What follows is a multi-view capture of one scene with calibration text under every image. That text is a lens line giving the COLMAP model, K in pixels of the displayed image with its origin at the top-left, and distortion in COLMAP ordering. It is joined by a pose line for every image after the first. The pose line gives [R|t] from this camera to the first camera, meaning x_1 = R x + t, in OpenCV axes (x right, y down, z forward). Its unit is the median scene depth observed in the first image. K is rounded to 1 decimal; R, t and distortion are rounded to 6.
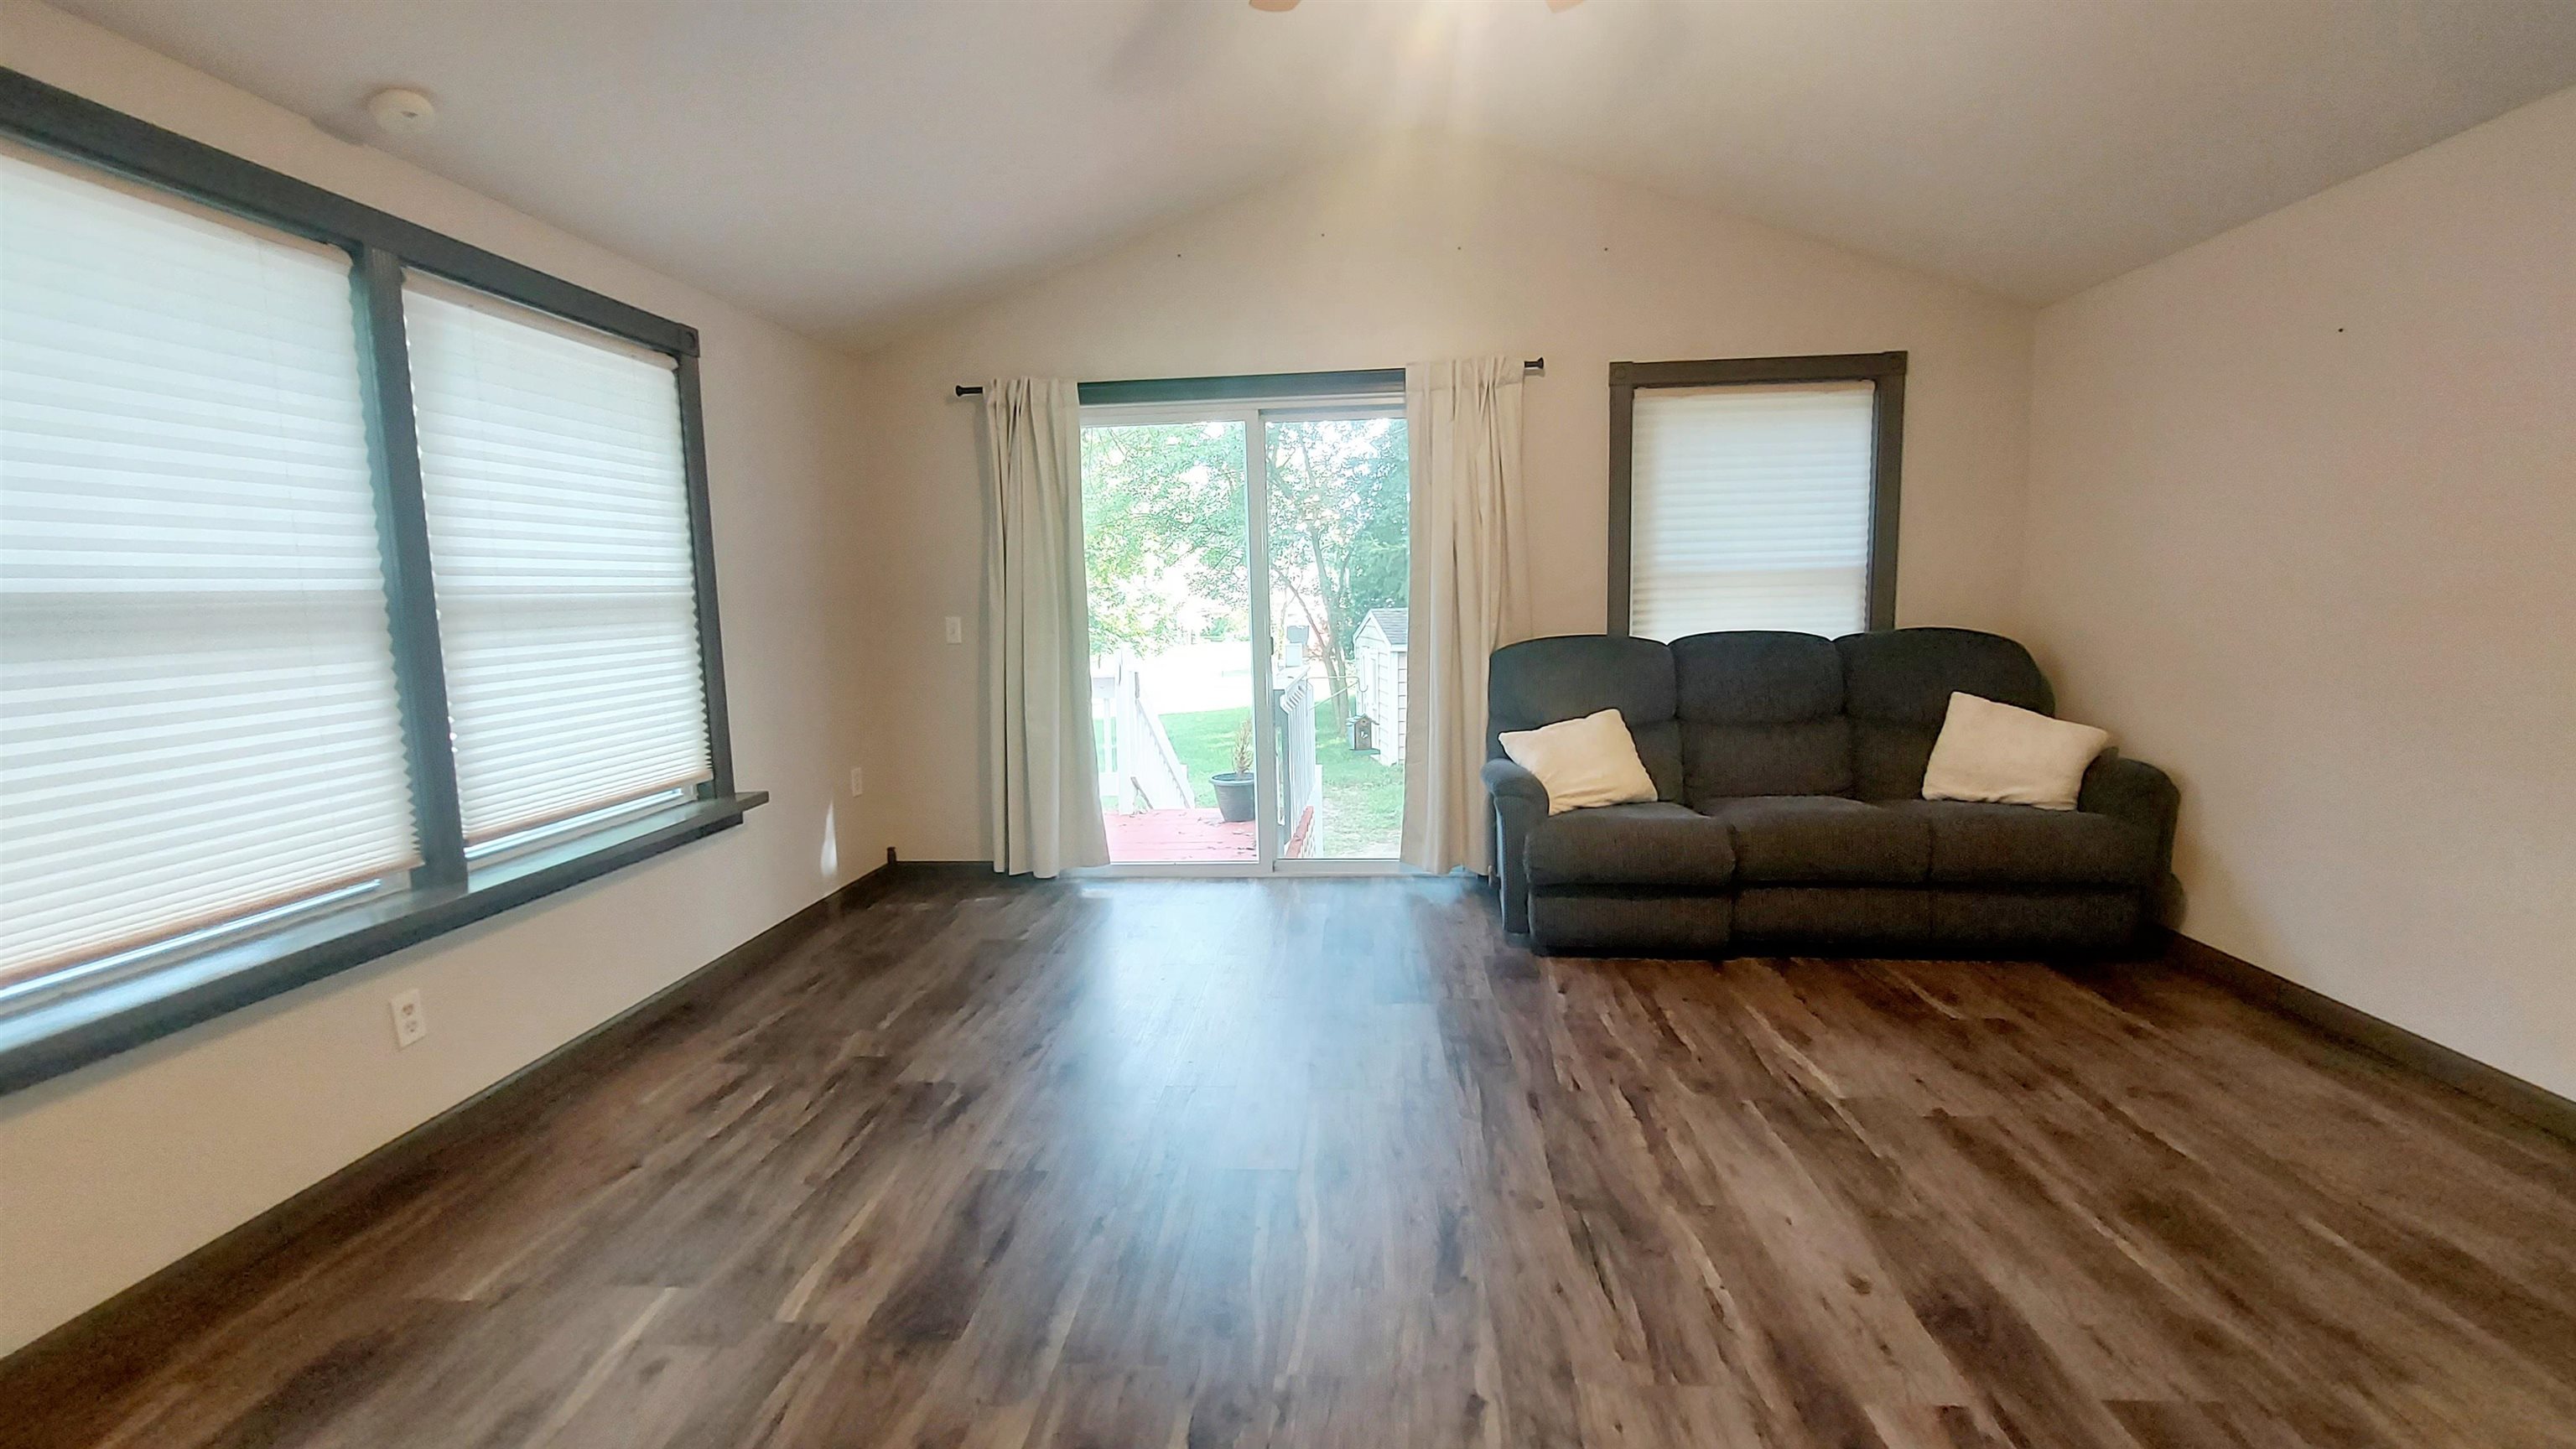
lens RADIAL K [[1037.2, 0, 1293.4], [0, 1037.2, 722.9], [0, 0, 1]] dist [-0.014489, 0.000128]
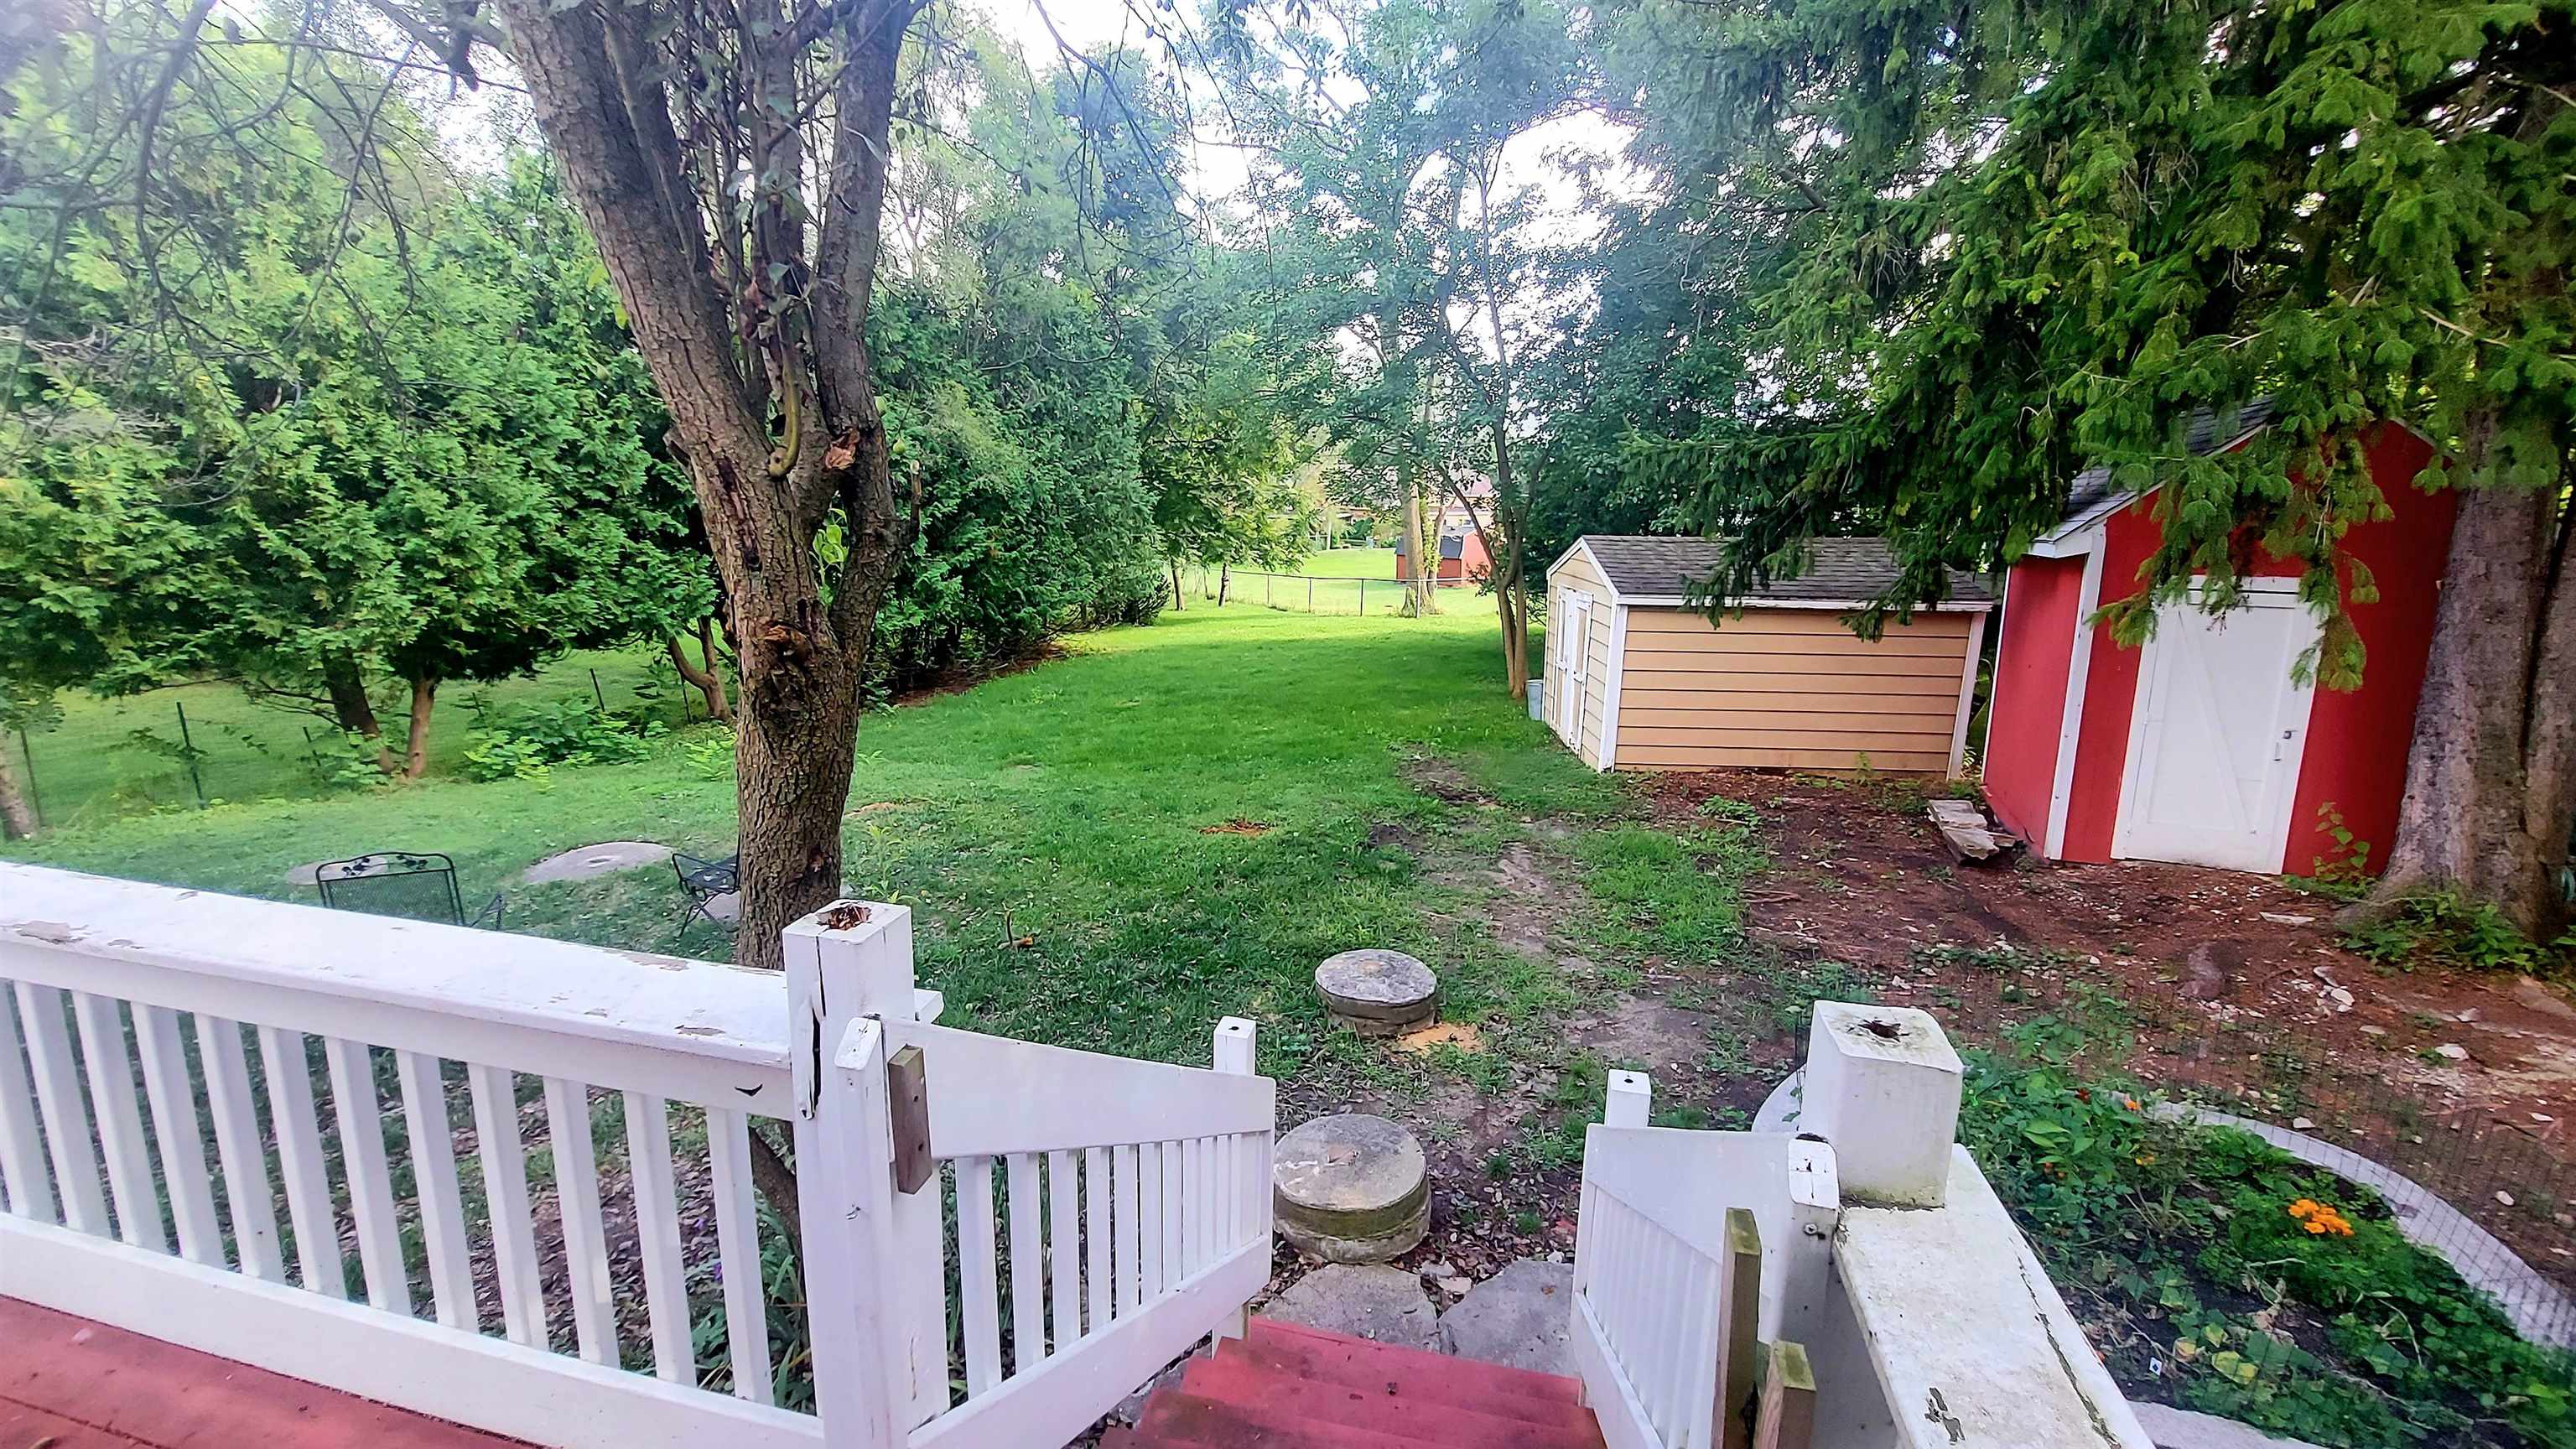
lens RADIAL K [[1037.2, 0, 1286.7], [0, 1037.2, 711.4], [0, 0, 1]] dist [-0.014489, 0.000128]
pose [[0.989129, 0.062118, -0.133288, -0.015639], [-0.050461, 0.994742, 0.089119, -0.033249], [0.138123, -0.081424, 0.987062, 0.209323]]
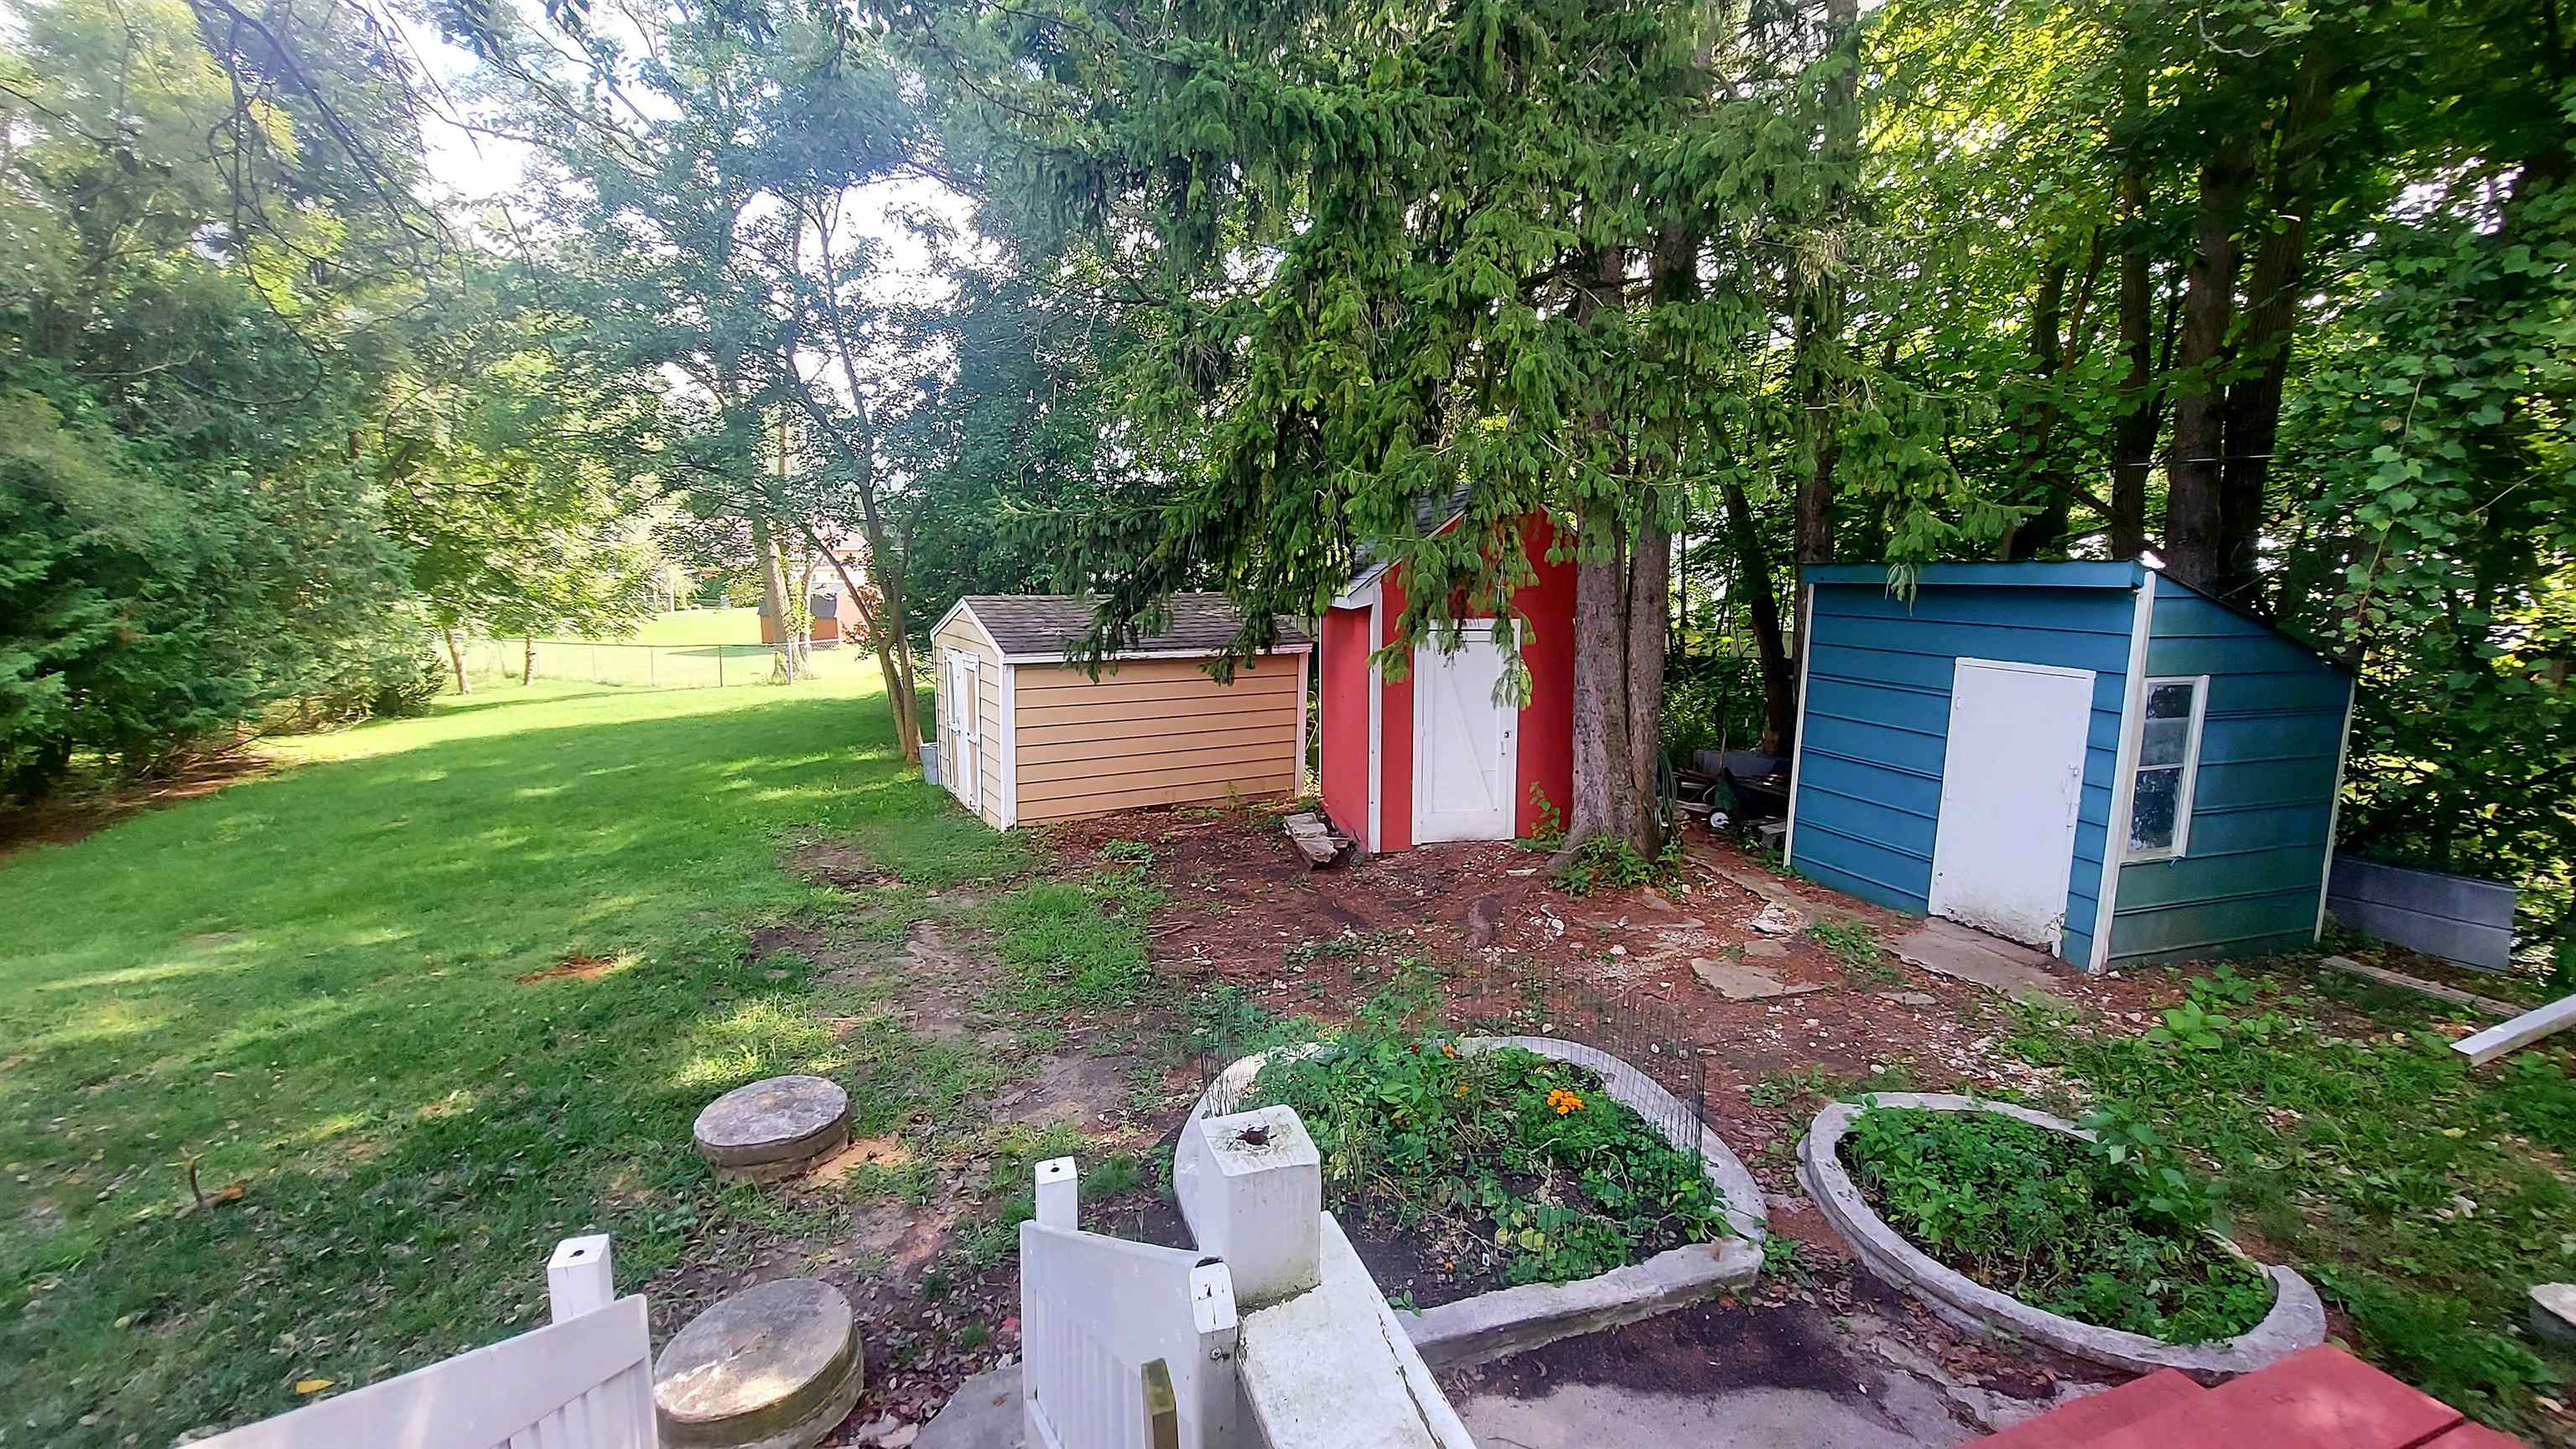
lens RADIAL K [[1037.2, 0, 1287.0], [0, 1037.2, 709.6], [0, 0, 1]] dist [-0.014489, 0.000128]
pose [[0.907788, -0.026304, 0.418605, -0.014420], [0.016299, 0.999490, 0.027459, -0.036643], [-0.419113, -0.018105, 0.907753, 0.210526]]
